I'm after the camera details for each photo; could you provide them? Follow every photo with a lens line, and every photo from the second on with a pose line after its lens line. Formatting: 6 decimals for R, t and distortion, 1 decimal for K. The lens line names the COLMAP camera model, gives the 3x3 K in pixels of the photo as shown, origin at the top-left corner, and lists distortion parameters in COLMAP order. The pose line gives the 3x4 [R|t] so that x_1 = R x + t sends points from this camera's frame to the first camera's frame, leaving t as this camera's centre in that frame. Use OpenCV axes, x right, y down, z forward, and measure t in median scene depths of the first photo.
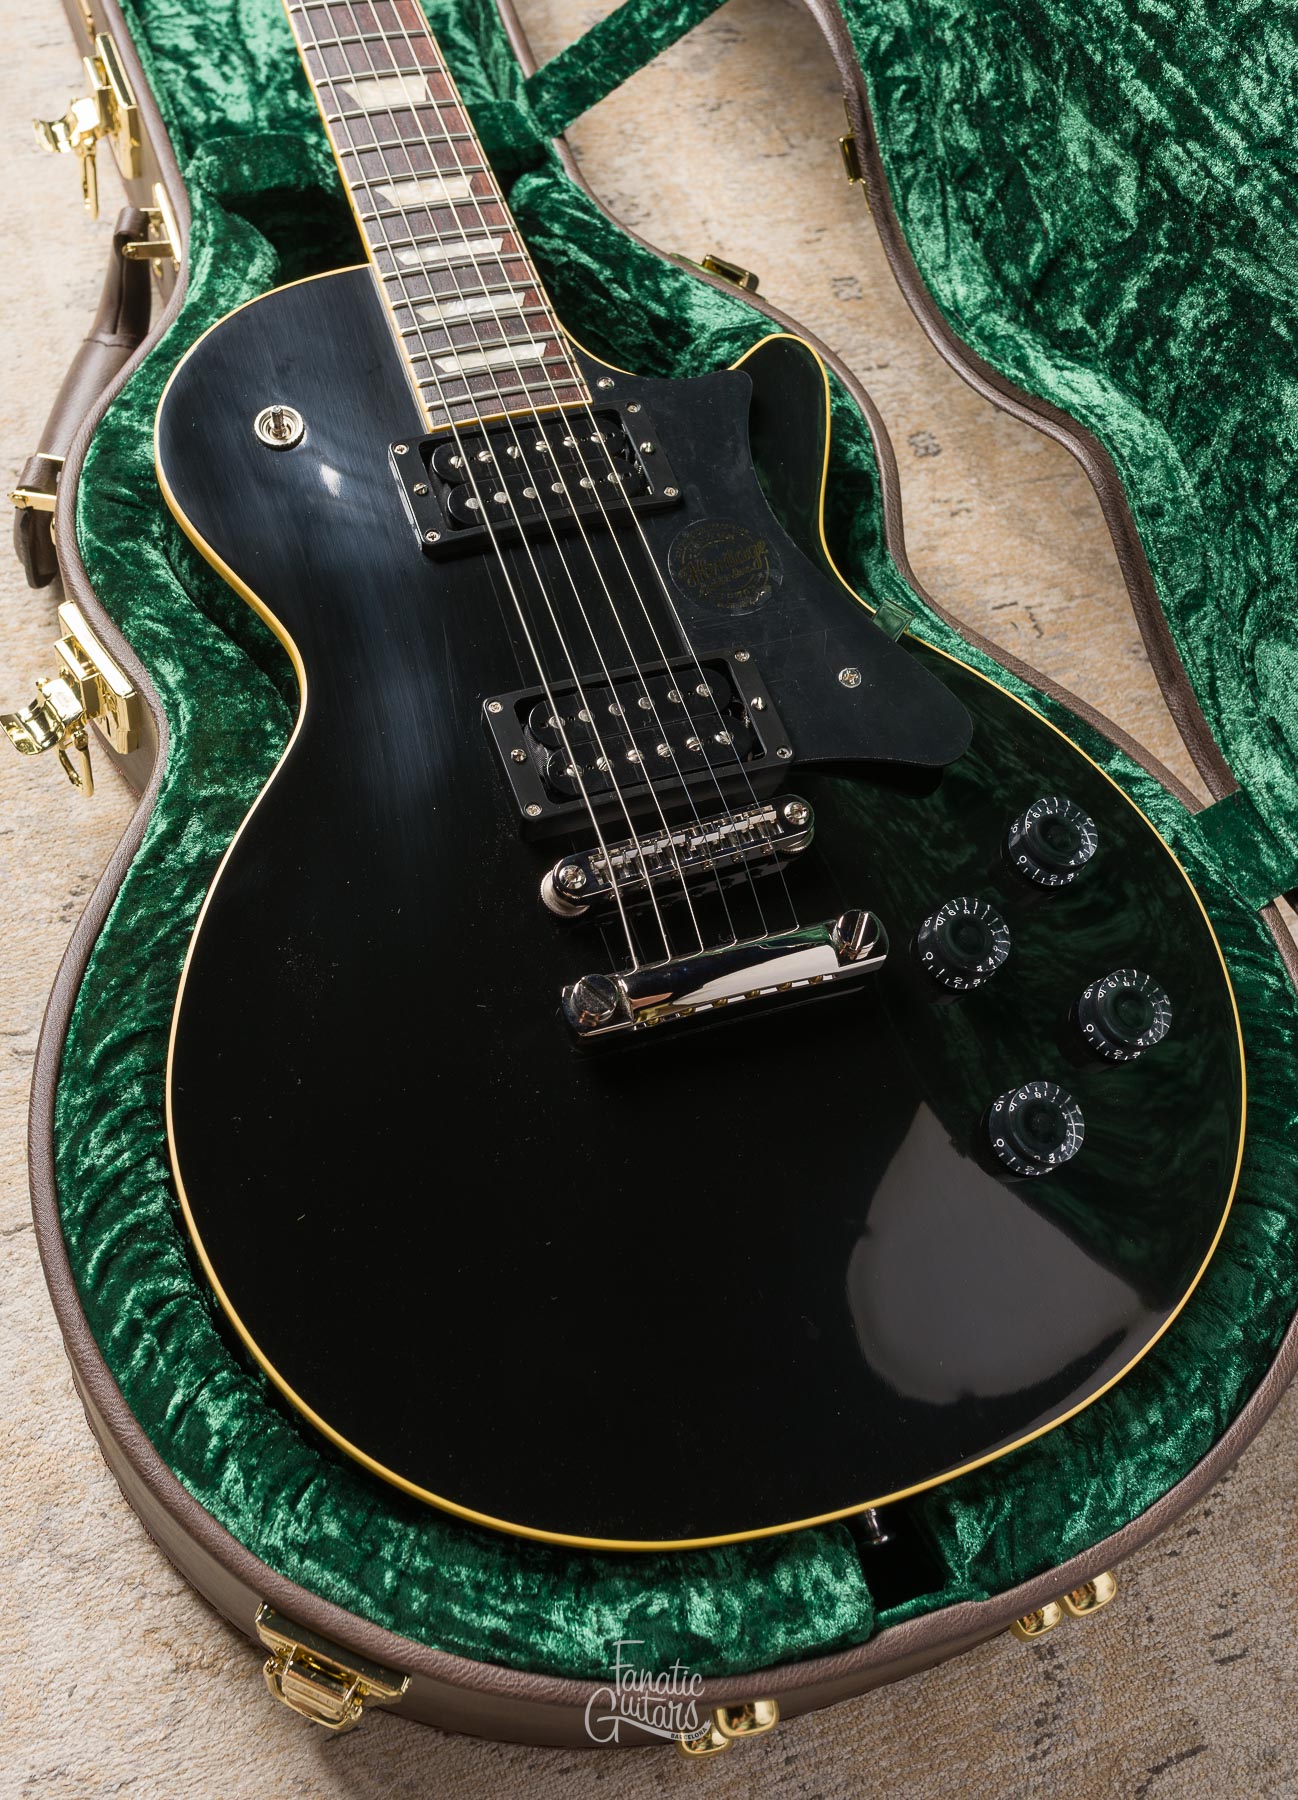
lens RADIAL K [[2101.8, 0, 618.8], [0, 2101.8, 778.8], [0, 0, 1]] dist [0.002846, 0.000000]
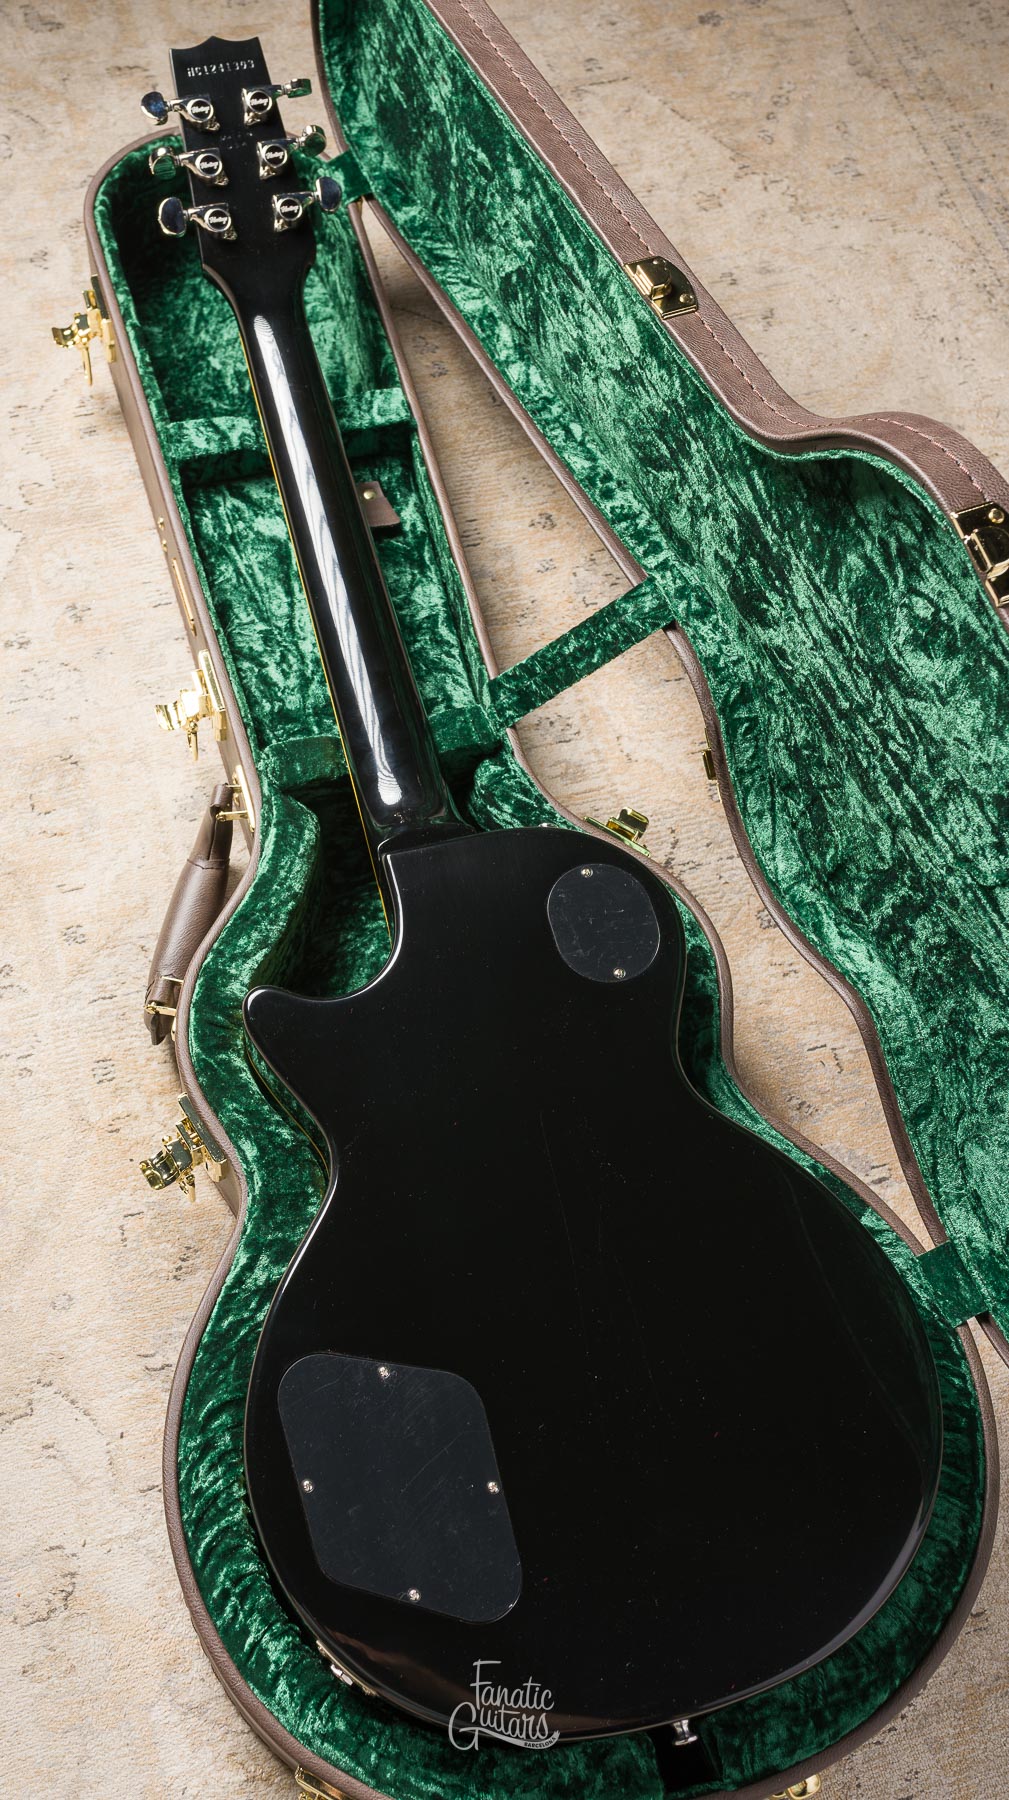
lens RADIAL K [[1879.7, 0, 399.0], [0, 1879.7, 899.3], [0, 0, 1]] dist [0.011217, 0.000000]
pose [[0.993902, 0.025727, -0.107225, 0.043167], [-0.018704, 0.997644, 0.066000, -0.316683], [0.108670, -0.063592, 0.992042, -0.354685]]
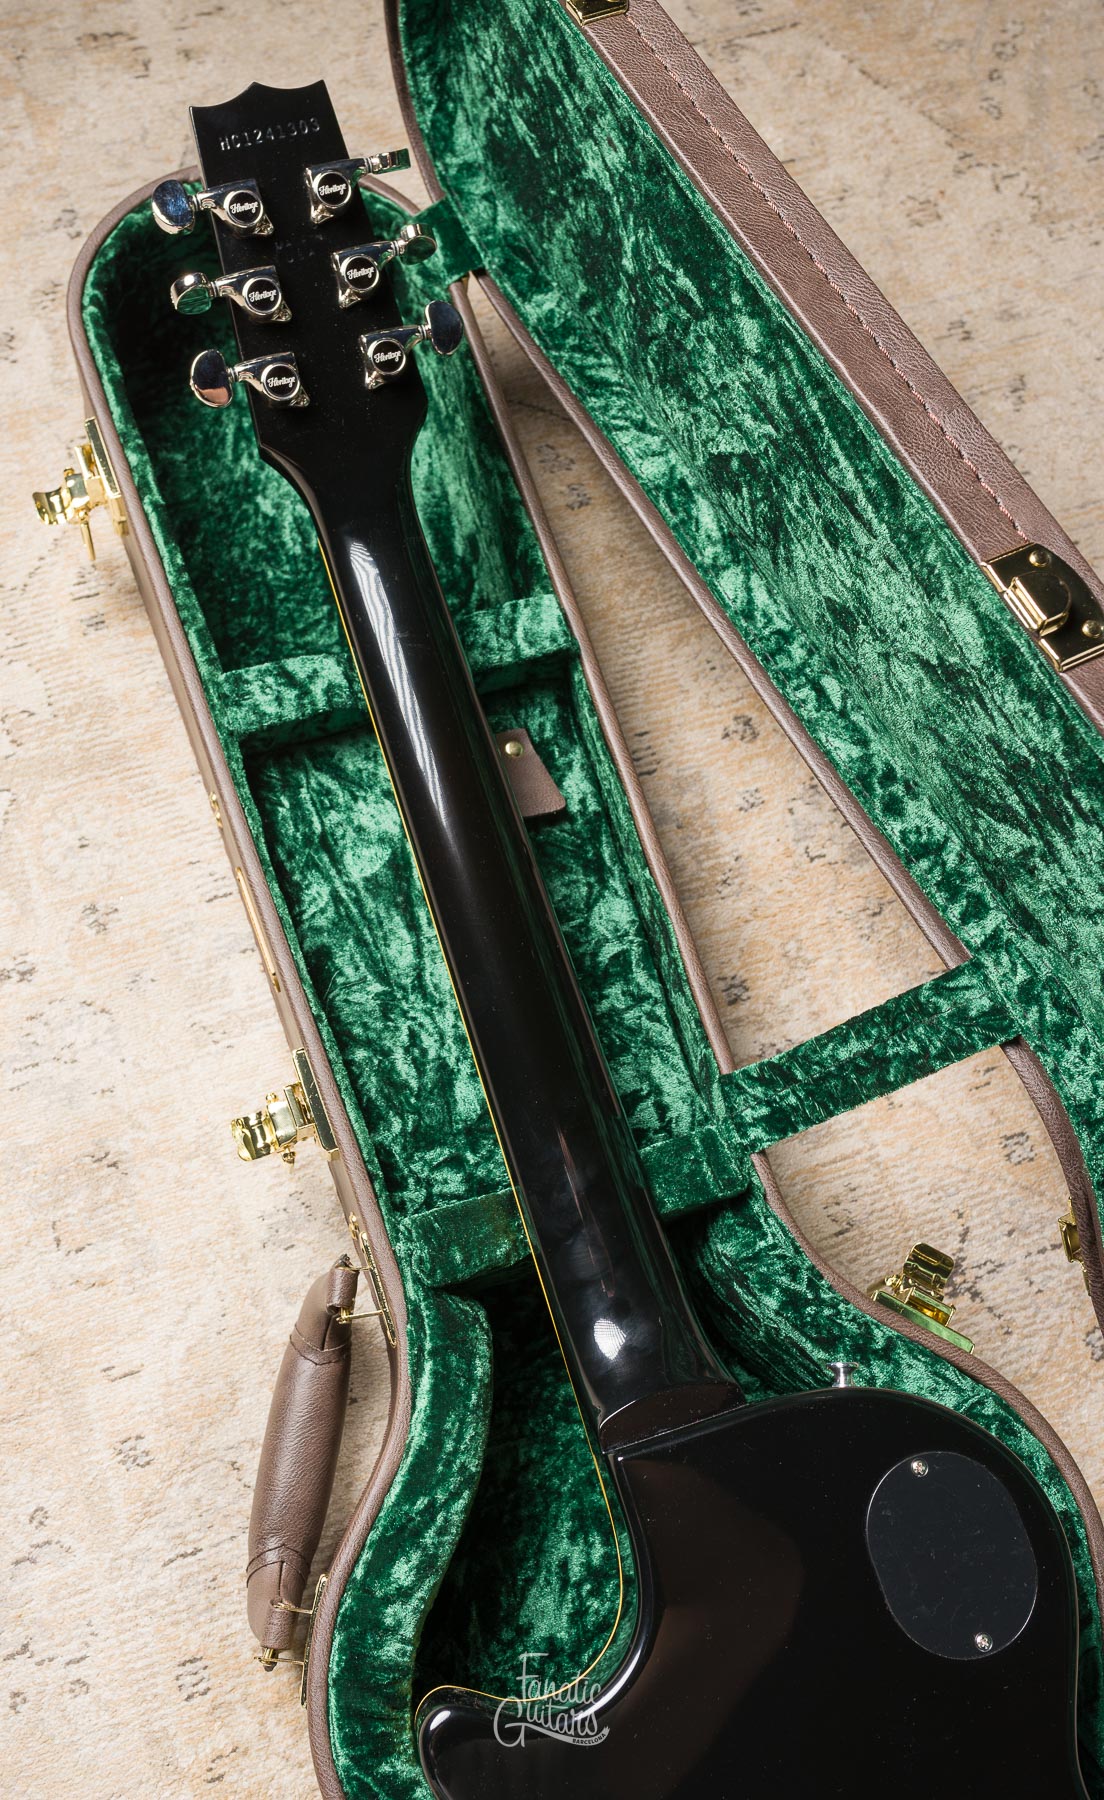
lens RADIAL K [[1846.1, 0, 467.4], [0, 1846.1, 855.6], [0, 0, 1]] dist [0.004281, 0.000000]
pose [[0.997967, -0.009369, -0.063047, -0.127832], [0.021000, 0.982241, 0.186444, -0.710982], [0.060180, -0.187389, 0.980441, 0.191300]]
